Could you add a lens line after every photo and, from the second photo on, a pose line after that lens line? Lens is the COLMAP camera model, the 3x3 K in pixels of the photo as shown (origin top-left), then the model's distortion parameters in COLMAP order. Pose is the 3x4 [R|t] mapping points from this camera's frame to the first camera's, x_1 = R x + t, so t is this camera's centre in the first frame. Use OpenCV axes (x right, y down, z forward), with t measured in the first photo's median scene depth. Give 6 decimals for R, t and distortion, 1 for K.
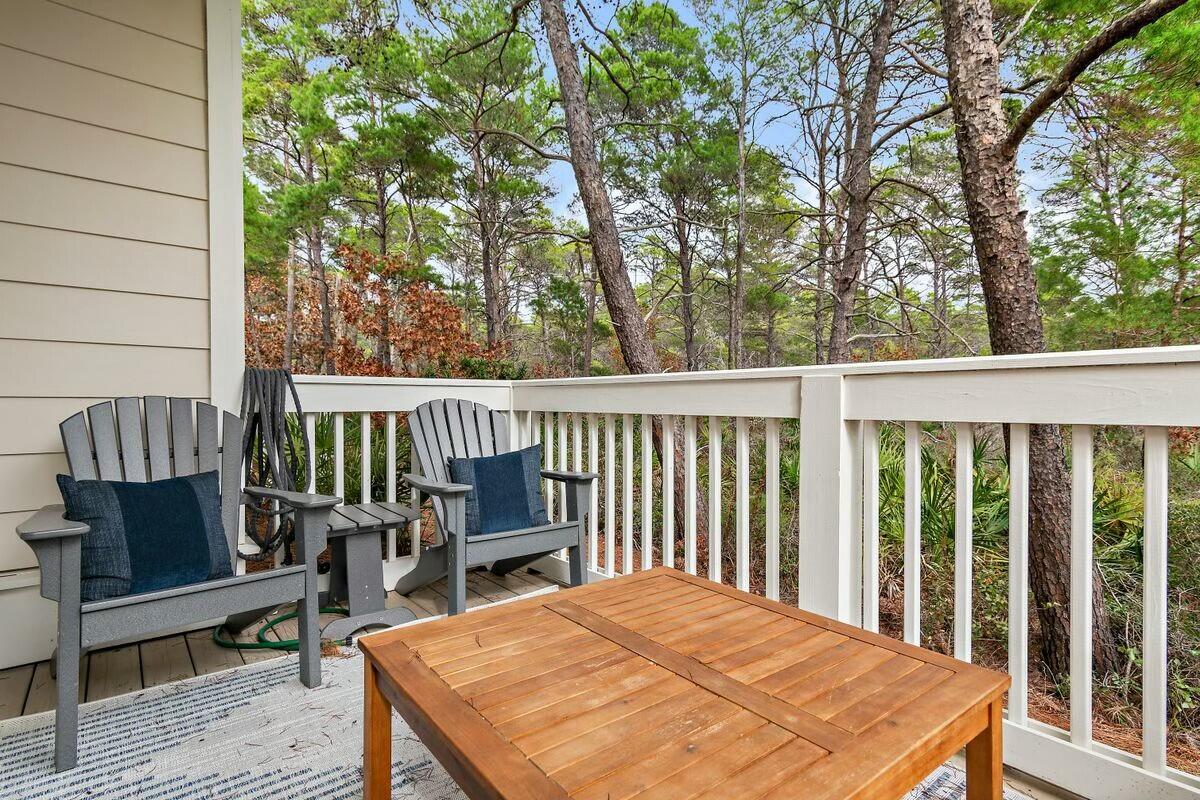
lens RADIAL K [[589.0, 0, 598.2], [0, 589.0, 402.7], [0, 0, 1]] dist [0.004544, 0.000629]
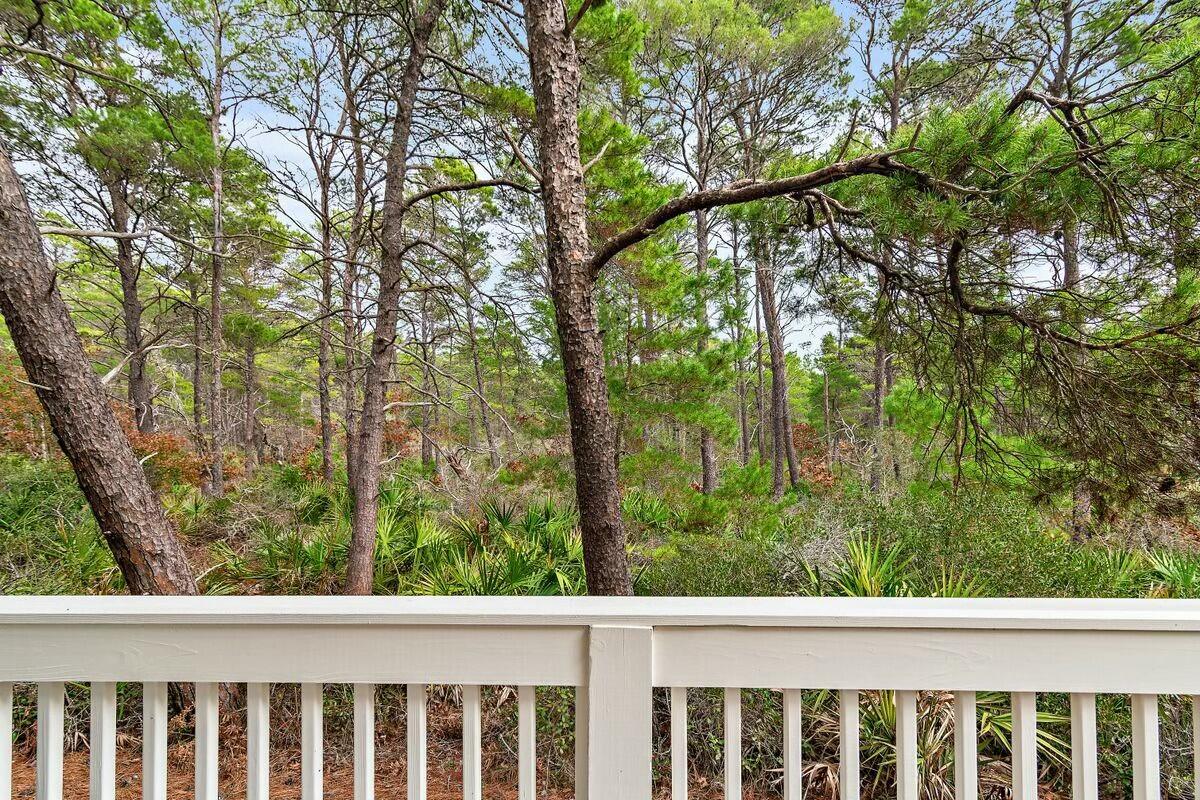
lens RADIAL K [[580.4, 0, 572.8], [0, 580.4, 408.6], [0, 0, 1]] dist [0.002039, 0.000067]
pose [[0.658928, -0.005043, 0.752189, -0.036301], [0.011168, 0.999933, -0.003080, -0.064057], [-0.752123, 0.010430, 0.658941, 0.125276]]
